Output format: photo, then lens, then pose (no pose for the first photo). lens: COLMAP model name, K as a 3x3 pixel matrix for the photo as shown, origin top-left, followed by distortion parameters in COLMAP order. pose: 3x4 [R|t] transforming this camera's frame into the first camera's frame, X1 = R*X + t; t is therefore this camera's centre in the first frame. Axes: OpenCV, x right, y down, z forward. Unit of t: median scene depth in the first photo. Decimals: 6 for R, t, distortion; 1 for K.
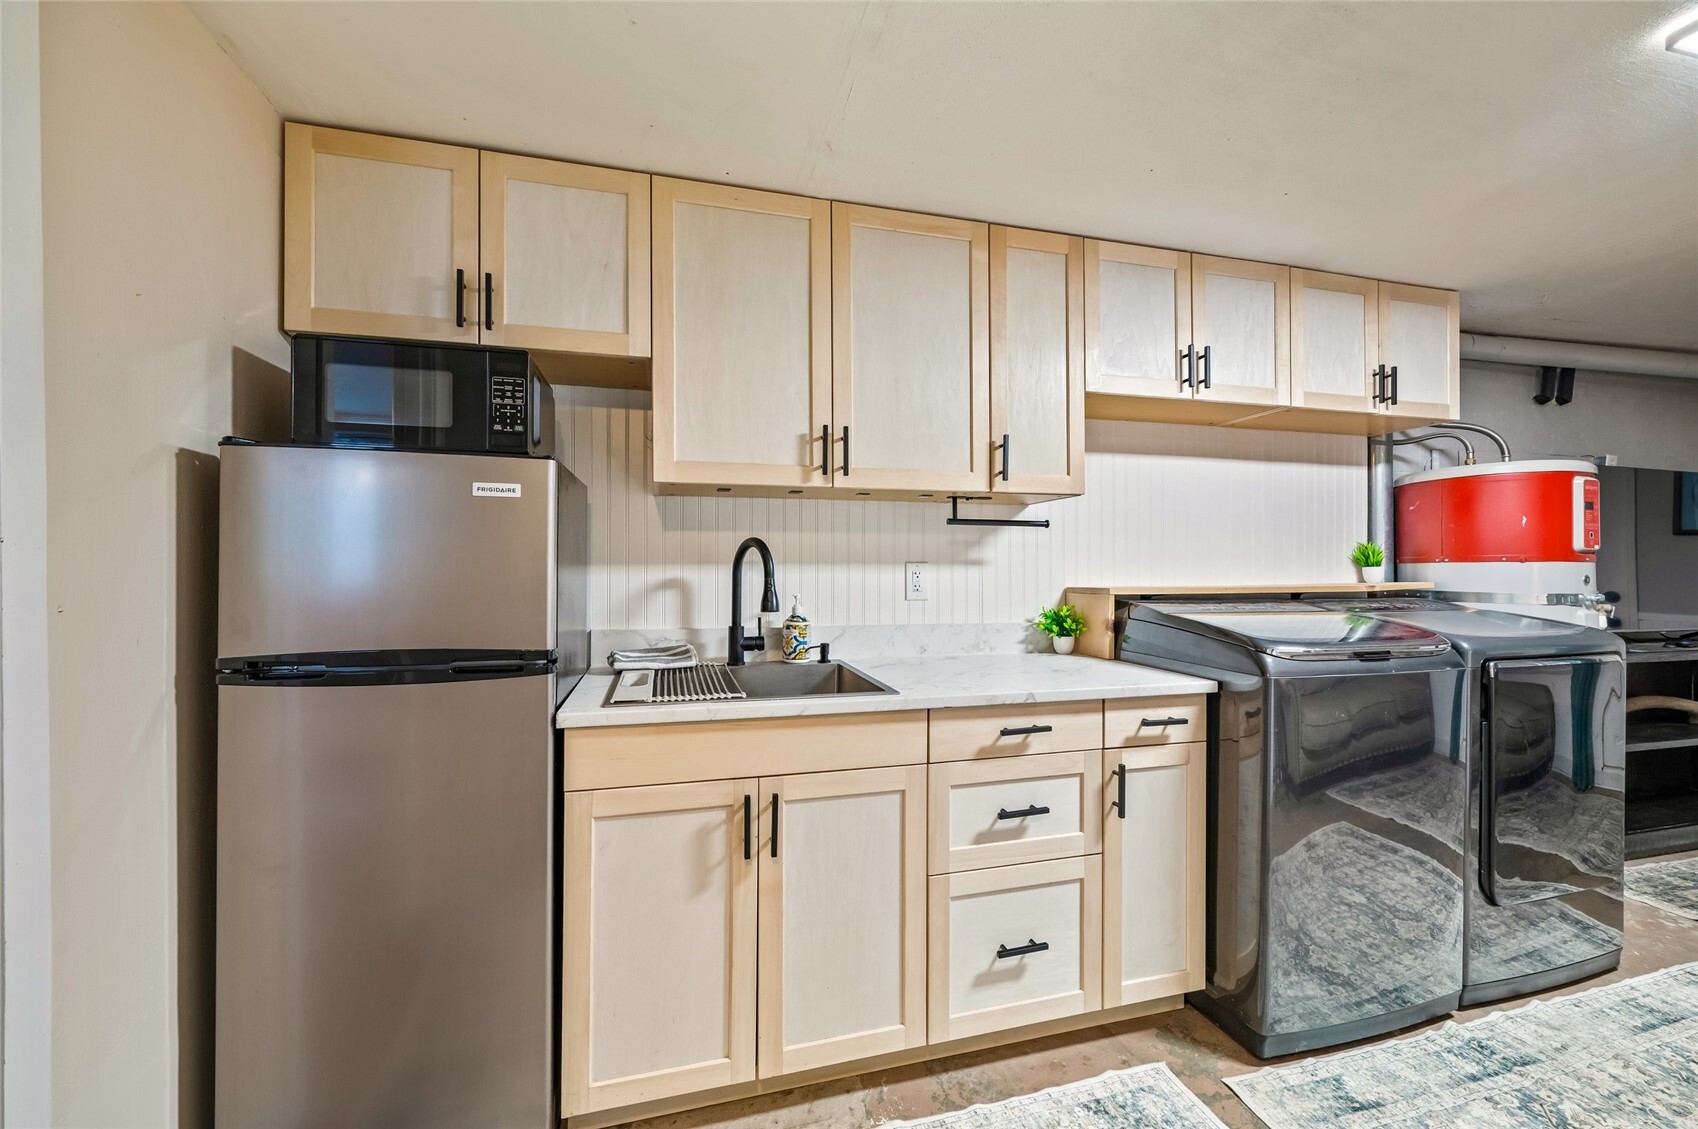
lens RADIAL K [[670.1, 0, 852.0], [0, 670.1, 564.2], [0, 0, 1]] dist [0.000496, -0.000288]
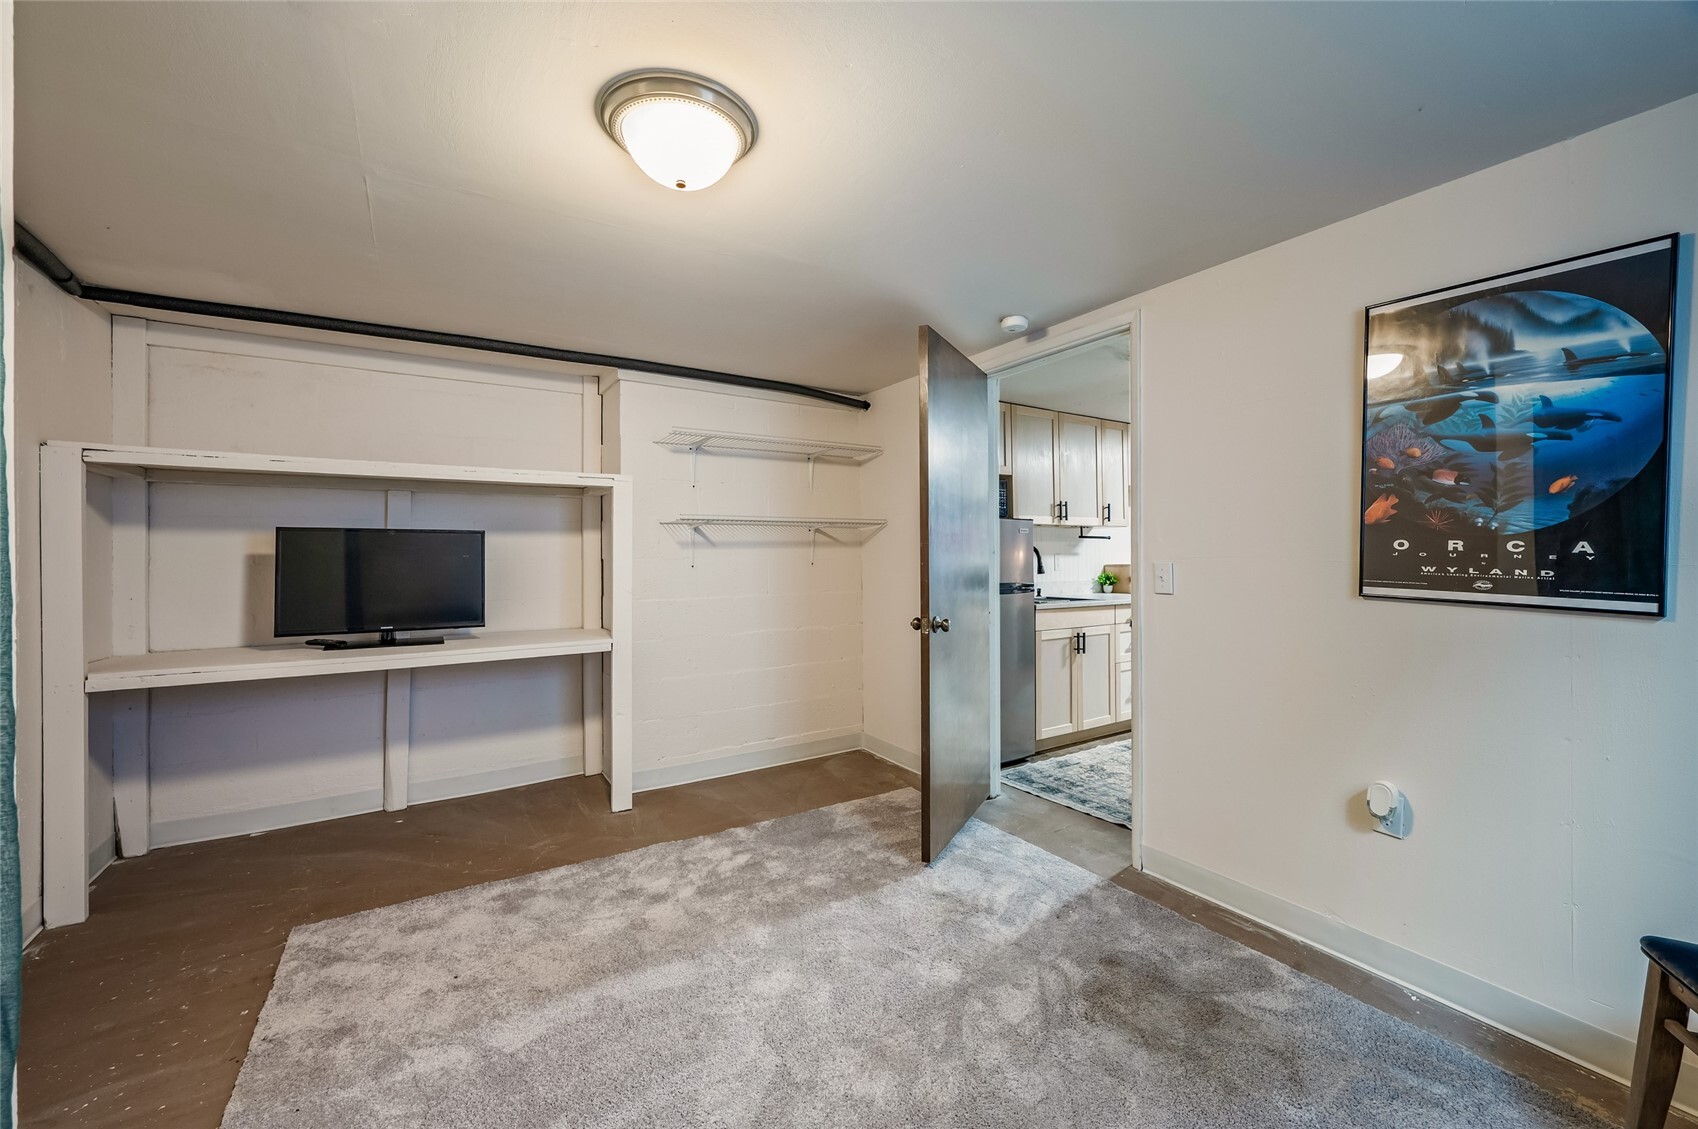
lens RADIAL K [[683.8, 0, 849.0], [0, 683.8, 564.5], [0, 0, 1]] dist [0.001635, 0.000019]
pose [[0.946640, -0.010422, 0.322126, -1.634444], [0.009006, 0.999942, 0.005886, 0.014250], [-0.322168, -0.002671, 0.946679, -1.201467]]
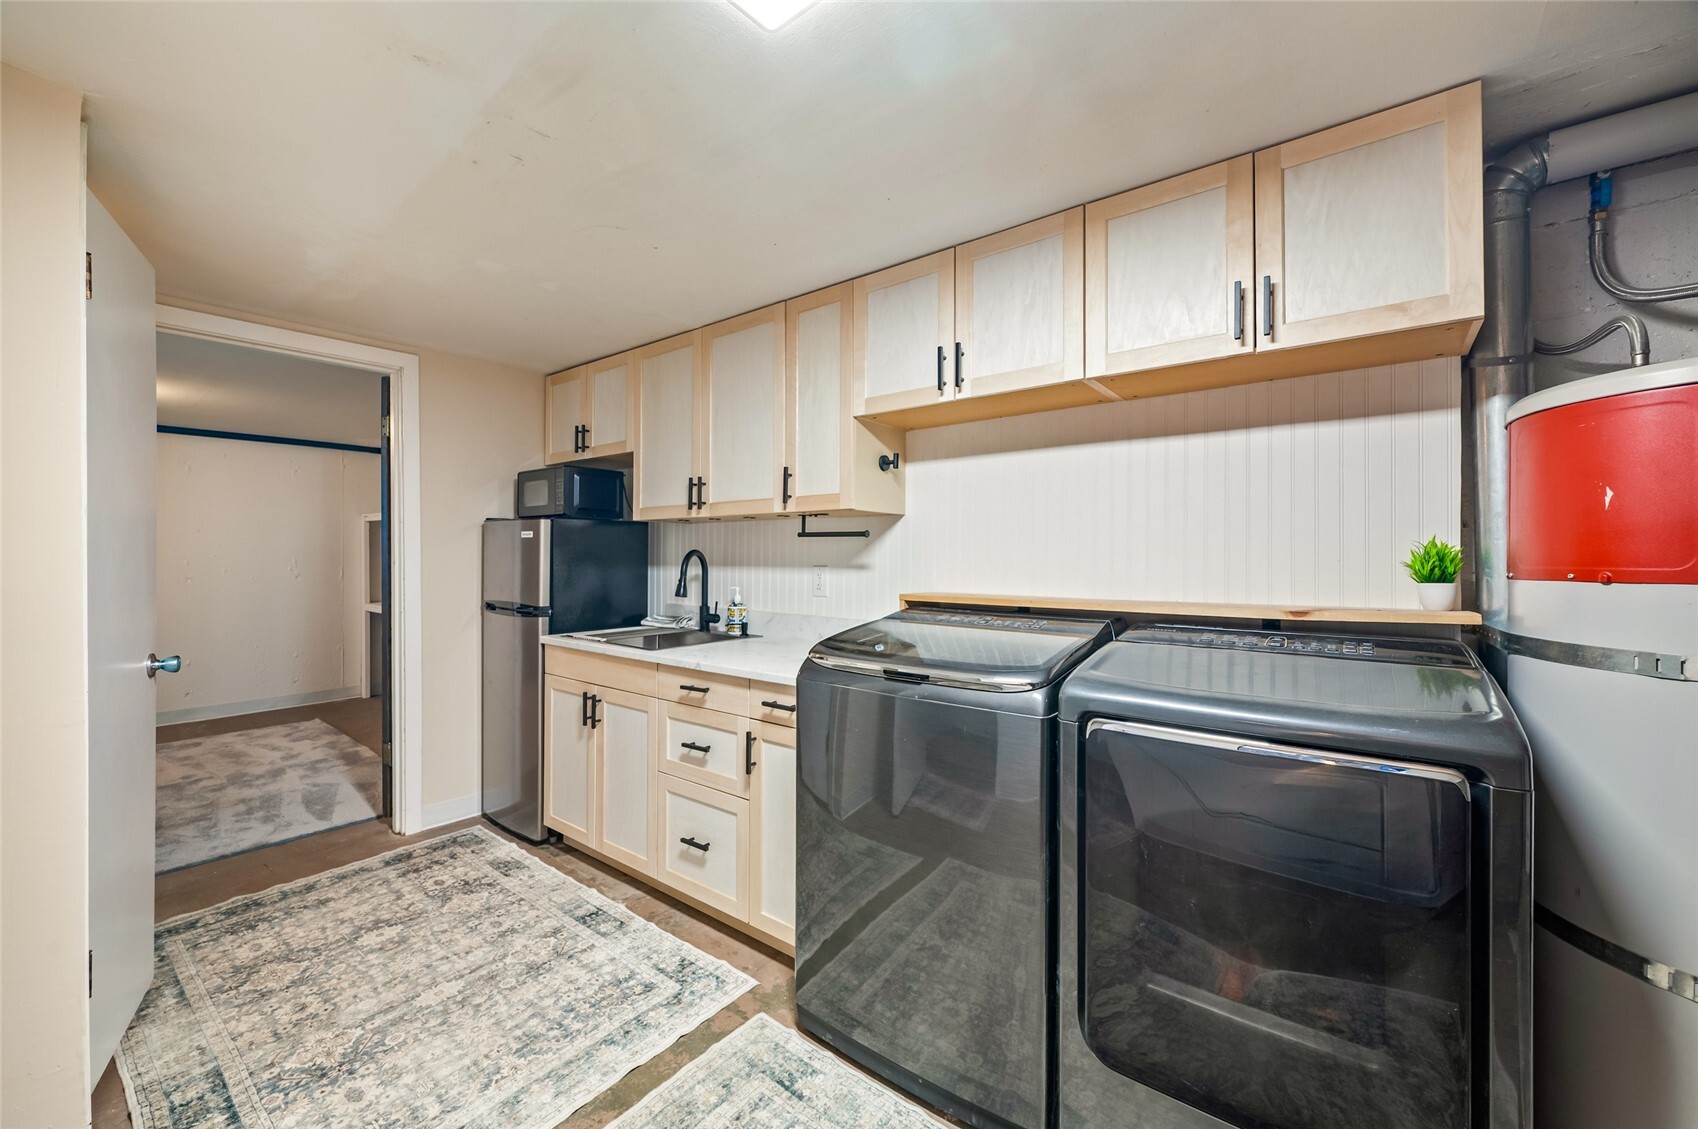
lens RADIAL K [[670.1, 0, 852.0], [0, 670.1, 564.2], [0, 0, 1]] dist [0.000496, -0.000288]
pose [[0.599266, 0.010670, -0.800479, 1.389585], [-0.006619, 0.999943, 0.008373, -0.022925], [0.800523, 0.000280, 0.599303, 0.372312]]
